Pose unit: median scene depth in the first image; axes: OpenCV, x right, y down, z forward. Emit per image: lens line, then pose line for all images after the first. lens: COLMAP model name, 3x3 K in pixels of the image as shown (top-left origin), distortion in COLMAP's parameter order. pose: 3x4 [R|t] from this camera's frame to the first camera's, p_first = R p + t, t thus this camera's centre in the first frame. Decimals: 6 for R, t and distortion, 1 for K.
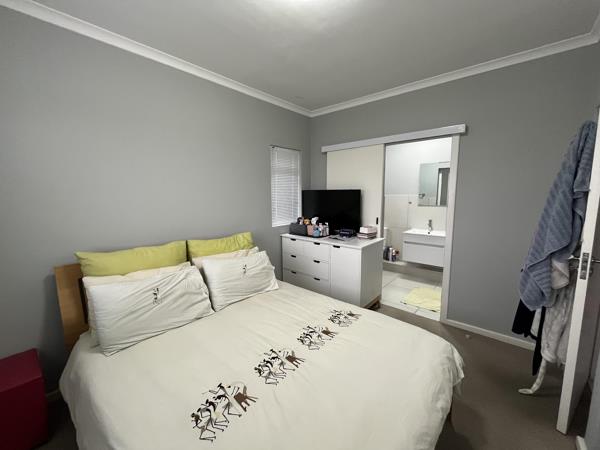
lens RADIAL K [[242.0, 0, 299.2], [0, 242.0, 222.8], [0, 0, 1]] dist [-0.003634, -0.000594]
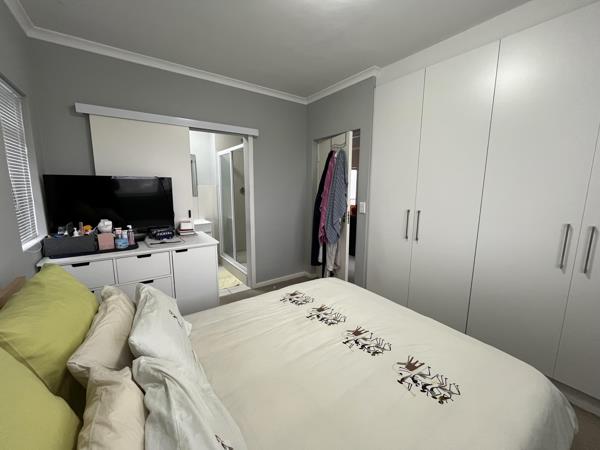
lens RADIAL K [[242.0, 0, 299.2], [0, 242.0, 222.8], [0, 0, 1]] dist [-0.003634, -0.000594]
pose [[0.229810, -0.139711, 0.963155, -0.621174], [0.111732, 0.986887, 0.116494, -0.047506], [-0.966801, 0.080844, 0.242407, 0.551492]]
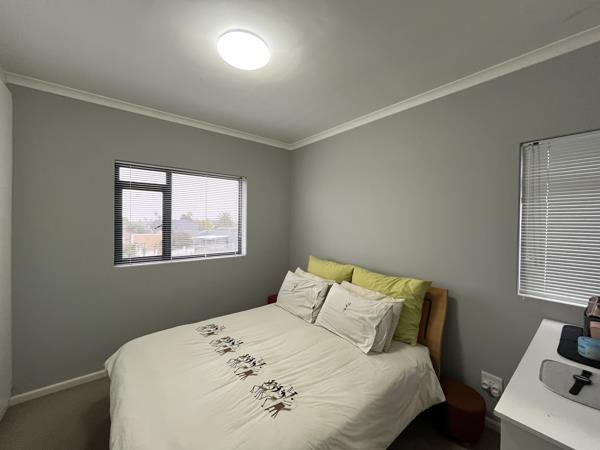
lens RADIAL K [[242.0, 0, 299.2], [0, 242.0, 222.8], [0, 0, 1]] dist [-0.003634, -0.000594]
pose [[-0.165676, 0.017375, -0.986027, 0.706568], [-0.129813, 0.990761, 0.039270, -0.142638], [0.977599, 0.134505, -0.161890, 0.880258]]
